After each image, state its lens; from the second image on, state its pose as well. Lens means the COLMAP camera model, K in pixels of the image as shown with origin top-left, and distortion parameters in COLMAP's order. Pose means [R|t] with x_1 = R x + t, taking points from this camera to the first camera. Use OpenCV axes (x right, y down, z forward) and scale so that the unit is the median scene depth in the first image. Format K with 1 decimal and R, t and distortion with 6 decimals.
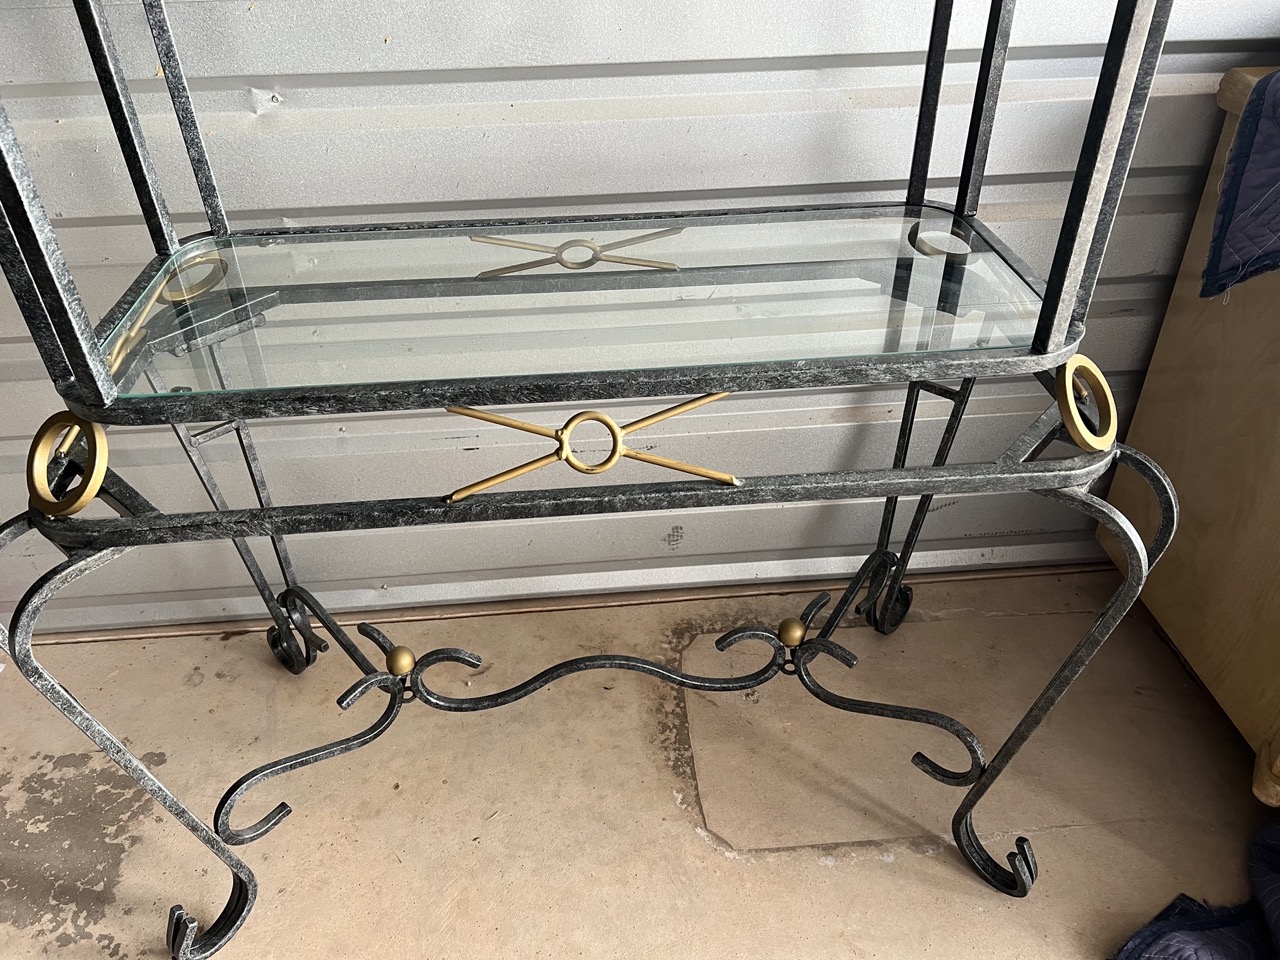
lens RADIAL K [[952.9, 0, 640.0], [0, 952.9, 480.7], [0, 0, 1]] dist [0.045211, -0.055526]
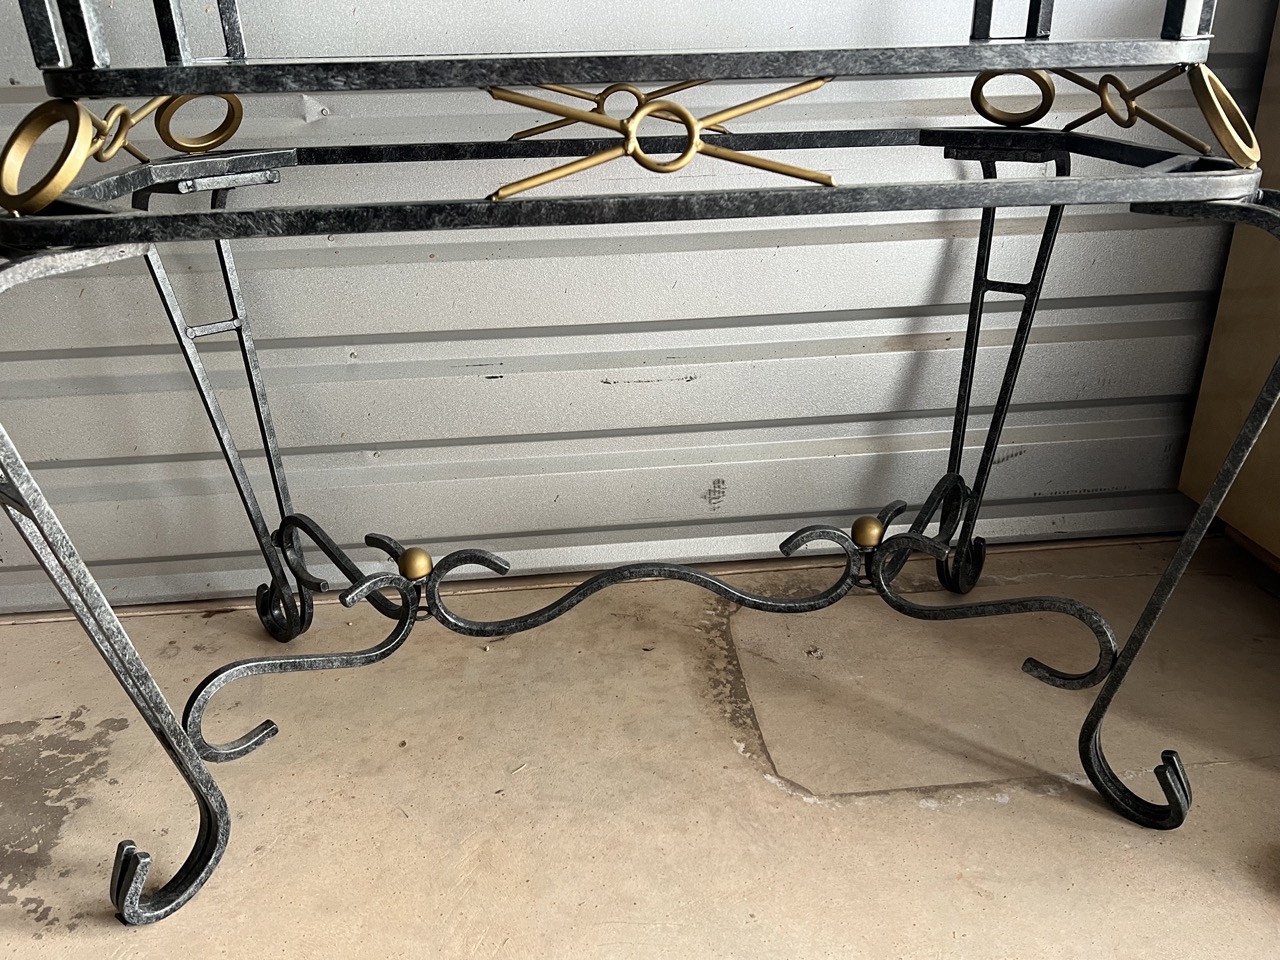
lens RADIAL K [[952.9, 0, 645.1], [0, 952.9, 478.1], [0, 0, 1]] dist [0.045211, -0.055526]
pose [[0.999809, -0.014825, 0.012773, -0.055345], [0.016990, 0.981499, -0.190714, 0.284052], [-0.009709, 0.190894, 0.981563, 0.147746]]
